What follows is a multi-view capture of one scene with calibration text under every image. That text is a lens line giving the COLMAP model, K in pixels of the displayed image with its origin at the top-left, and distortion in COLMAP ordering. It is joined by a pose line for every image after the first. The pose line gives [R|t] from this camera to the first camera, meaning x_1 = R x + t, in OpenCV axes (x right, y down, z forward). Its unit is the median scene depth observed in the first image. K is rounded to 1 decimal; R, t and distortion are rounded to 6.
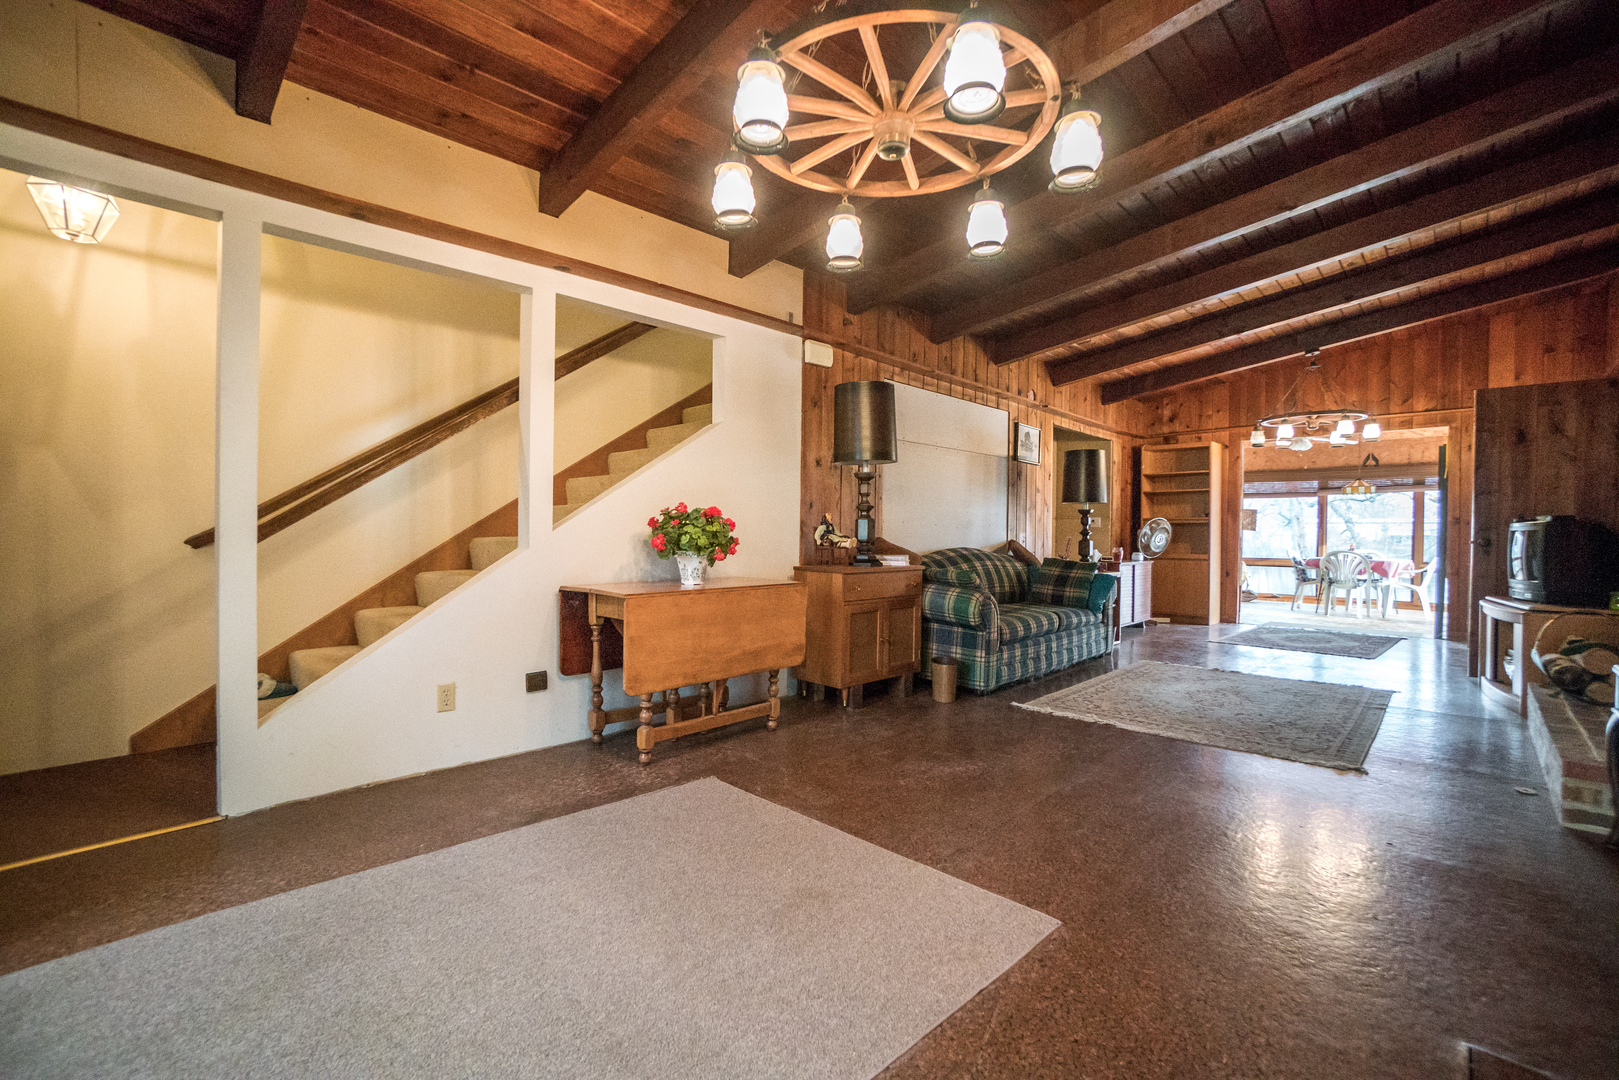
lens RADIAL K [[728.9, 0, 827.3], [0, 728.9, 538.6], [0, 0, 1]] dist [-0.002055, 0.000822]
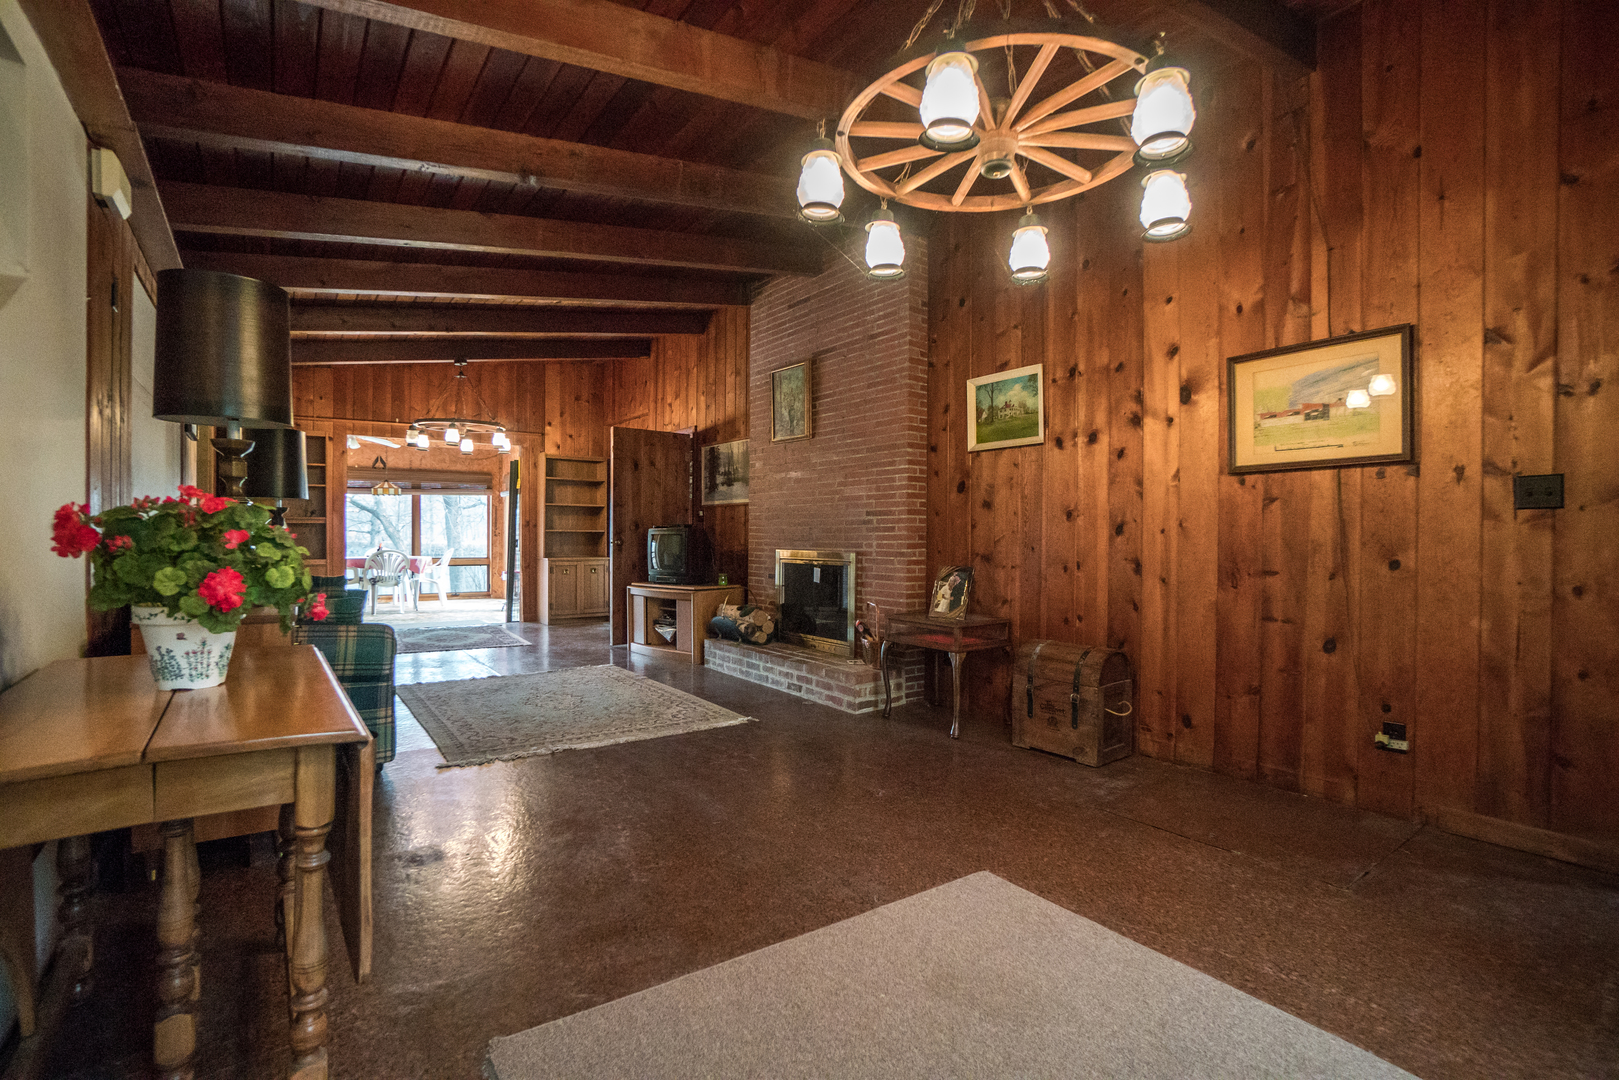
lens RADIAL K [[728.9, 0, 818.3], [0, 728.9, 536.3], [0, 0, 1]] dist [-0.002055, 0.000822]
pose [[0.212649, -0.011790, 0.977058, -0.233295], [0.007681, 0.999916, 0.010395, -0.011980], [-0.977099, 0.005294, 0.212722, 0.256834]]
